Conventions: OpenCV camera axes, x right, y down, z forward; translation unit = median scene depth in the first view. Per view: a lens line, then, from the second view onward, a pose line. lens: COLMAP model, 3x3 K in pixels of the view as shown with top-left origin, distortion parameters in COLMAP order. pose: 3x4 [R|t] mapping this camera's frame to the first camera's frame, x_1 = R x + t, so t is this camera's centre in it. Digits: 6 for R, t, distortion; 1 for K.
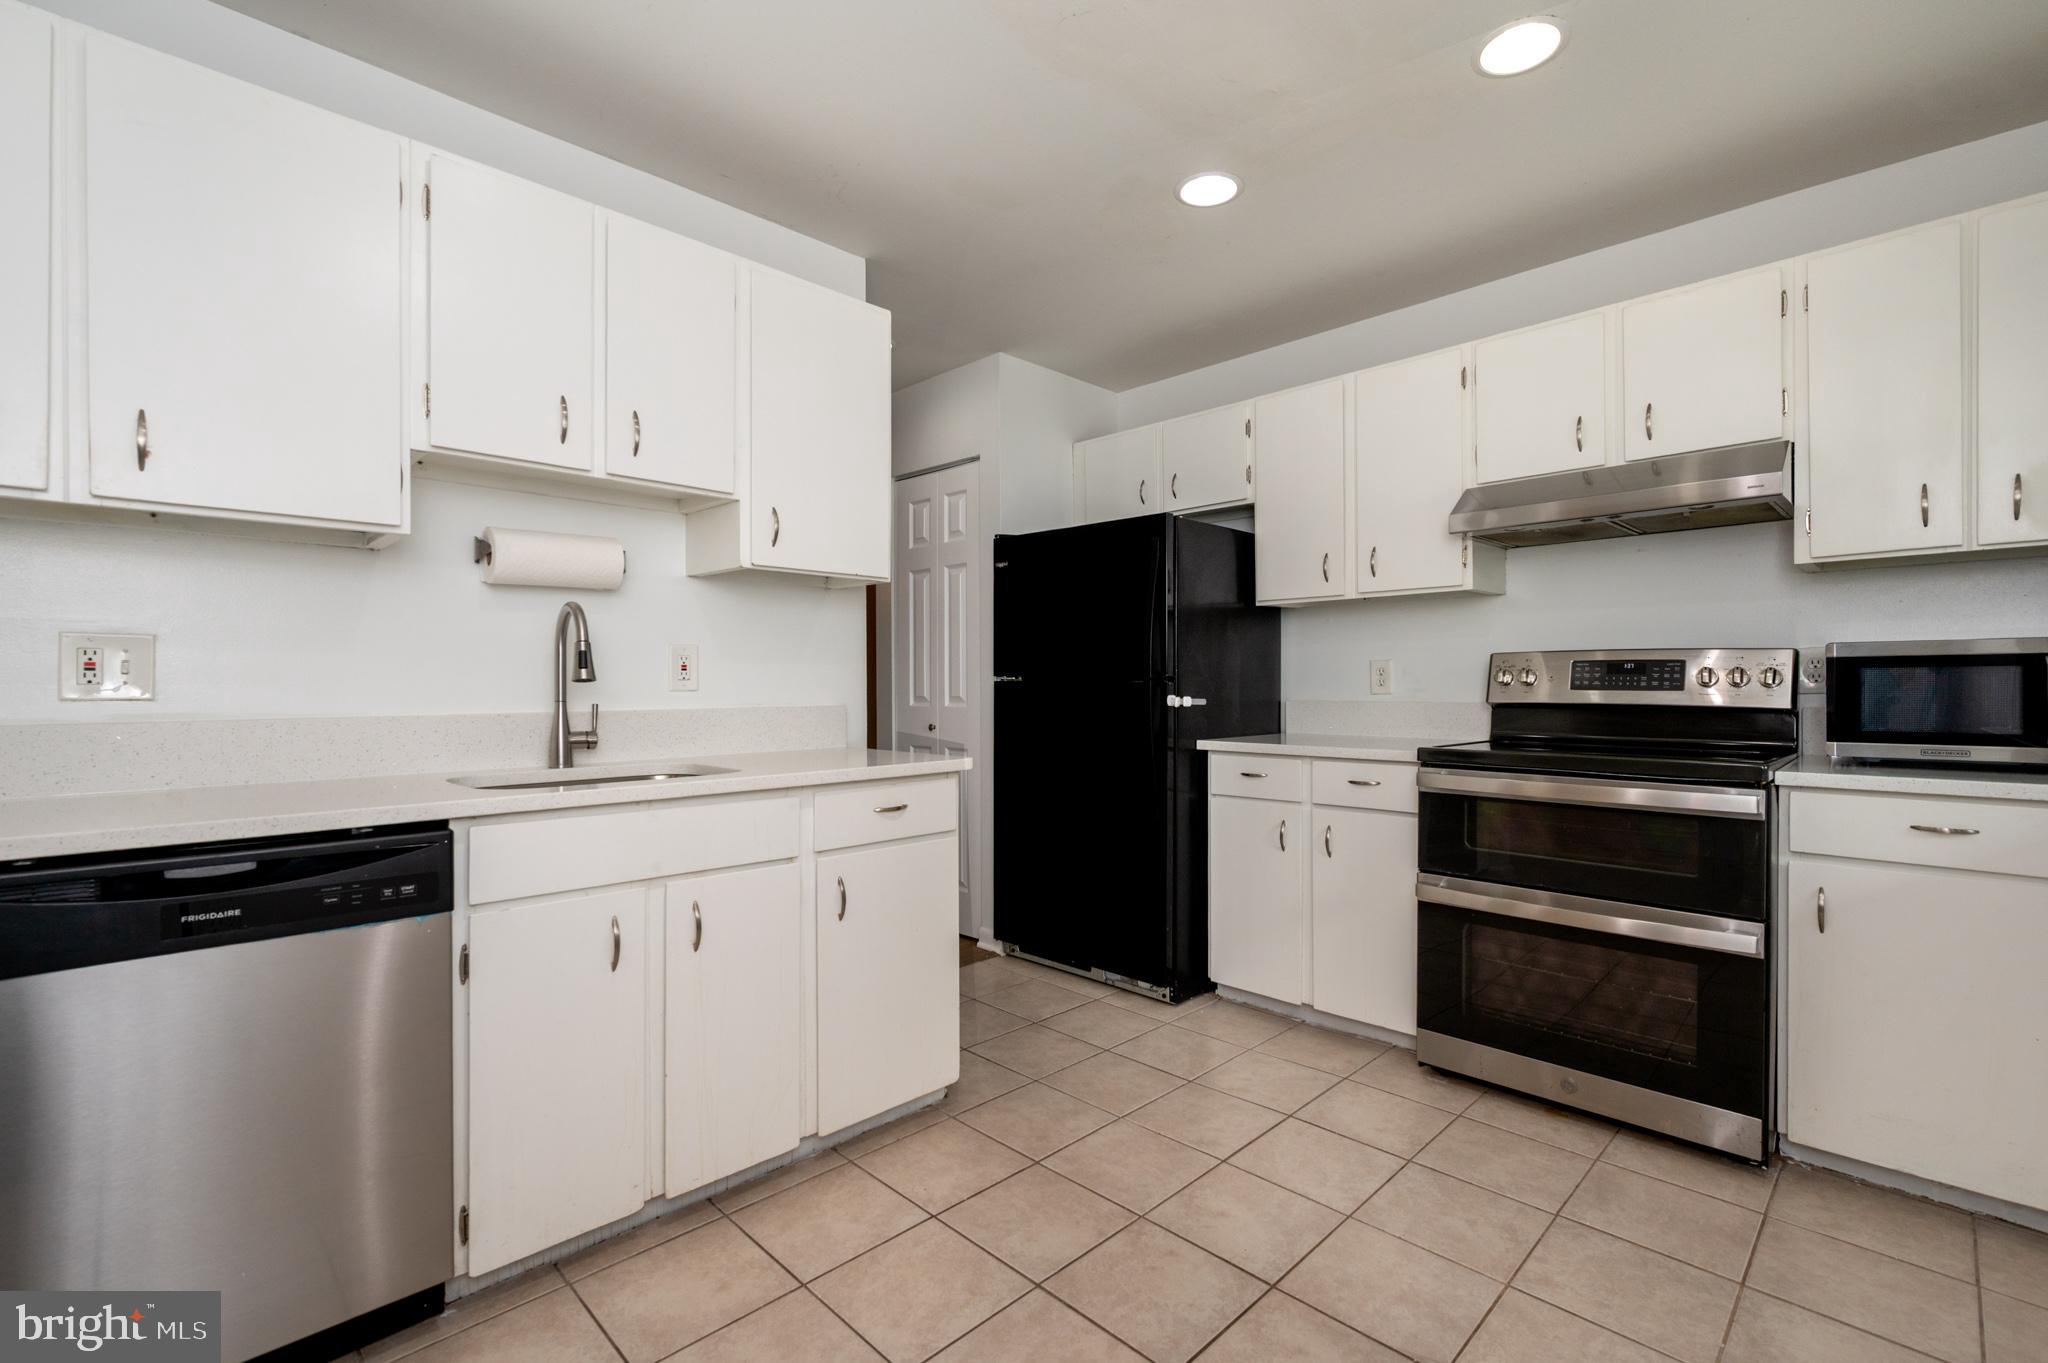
lens RADIAL K [[919.3, 0, 1024.0], [0, 919.3, 681.5], [0, 0, 1]] dist [-0.000563, -0.000726]
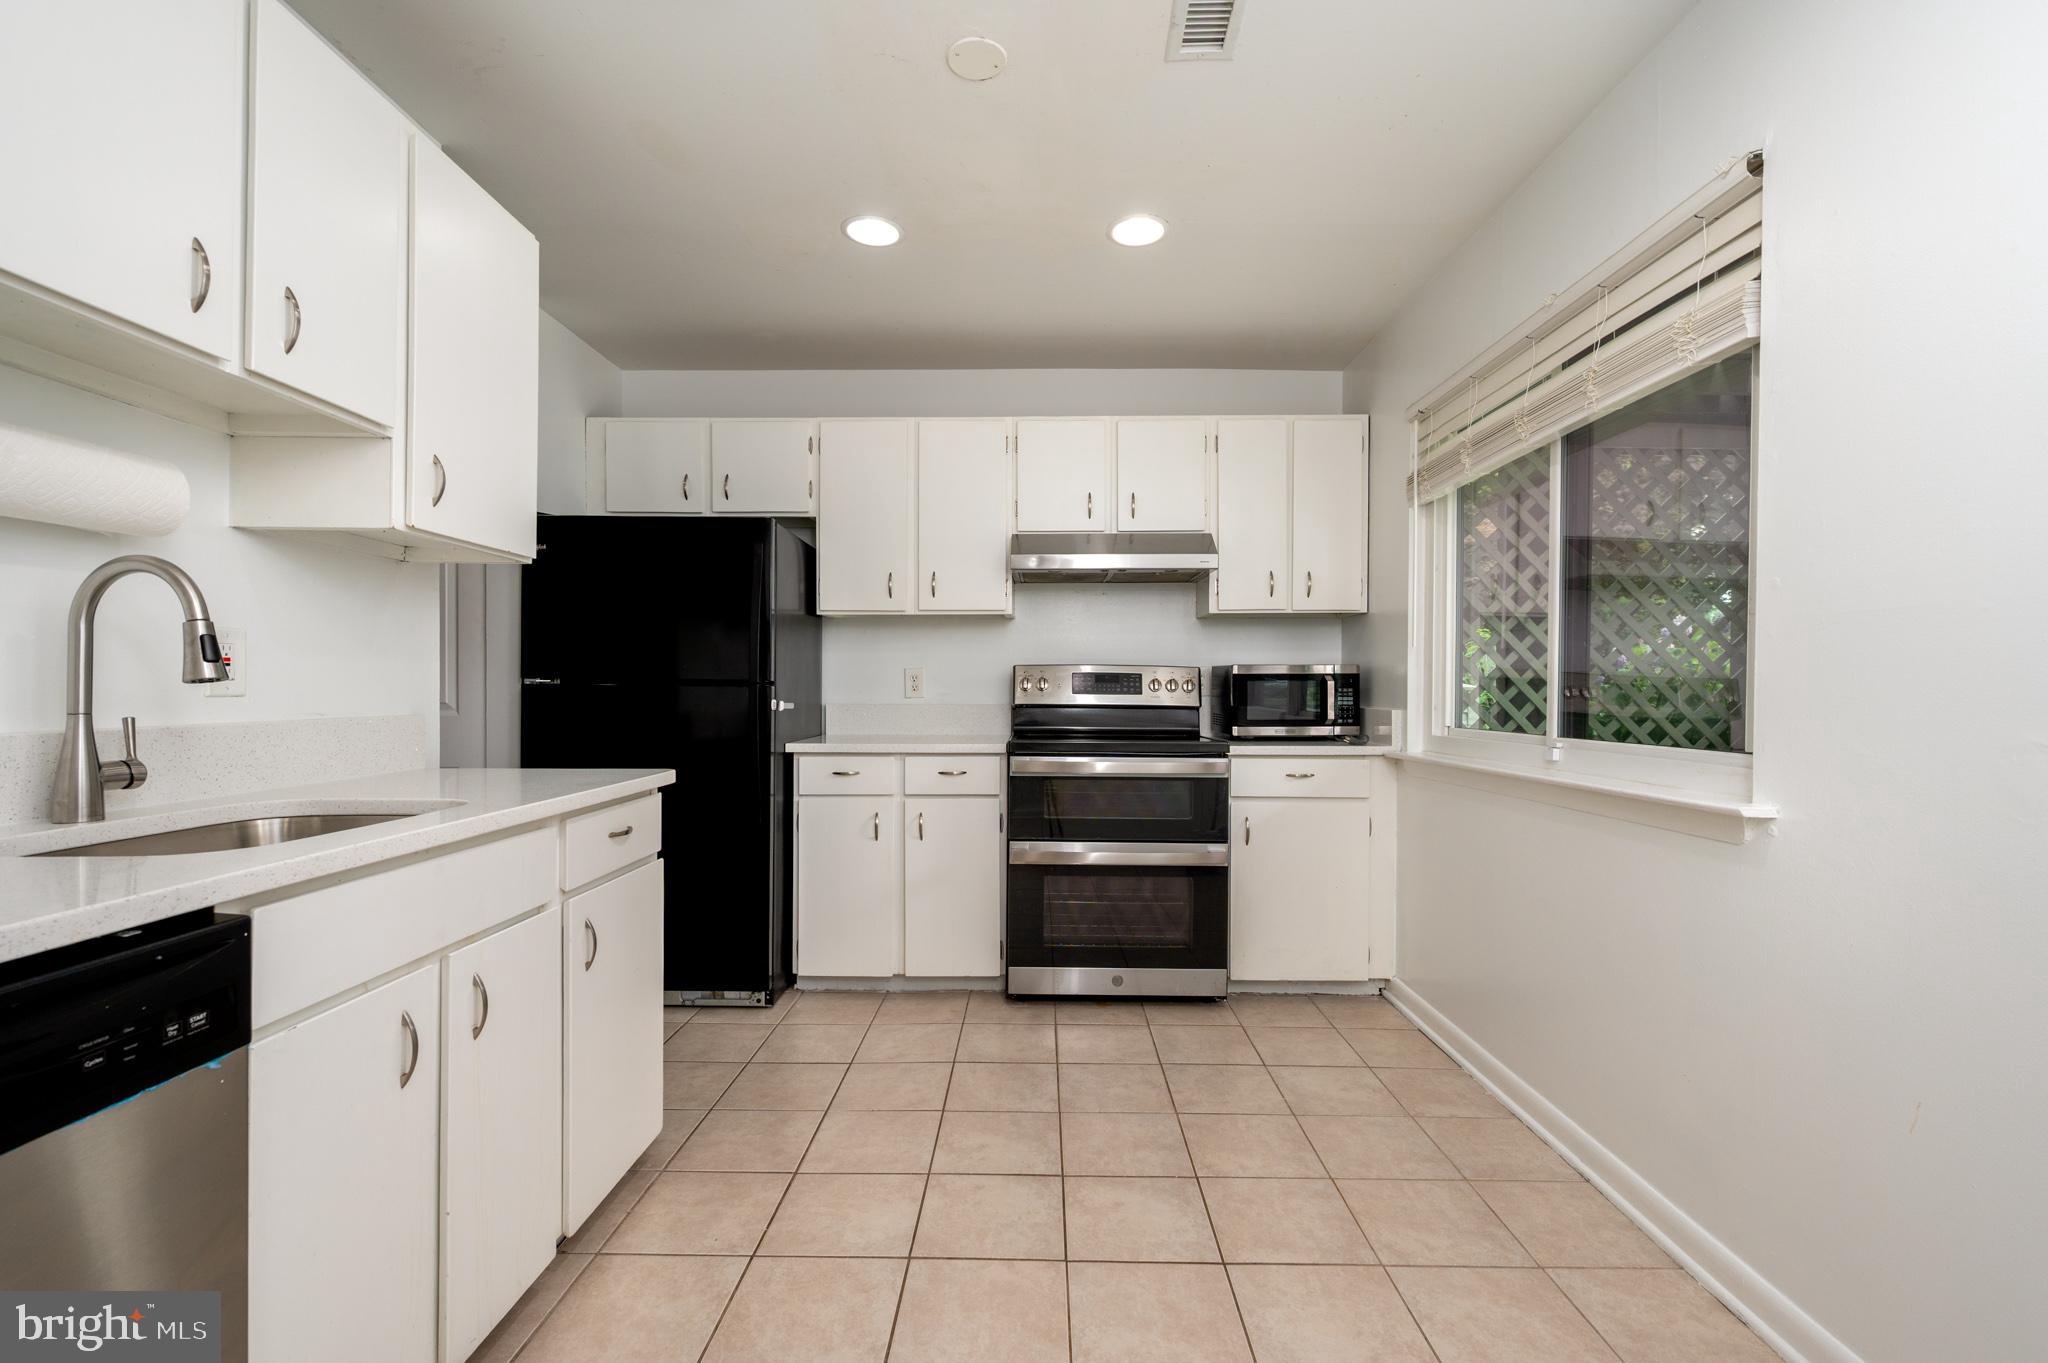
lens RADIAL K [[918.9, 0, 1035.4], [0, 918.9, 683.4], [0, 0, 1]] dist [-0.000921, 0.000006]
pose [[0.704885, 0.007881, 0.709278, -0.424627], [-0.006171, 0.999969, -0.004979, 0.000555], [-0.709295, -0.000867, 0.704912, 0.102093]]
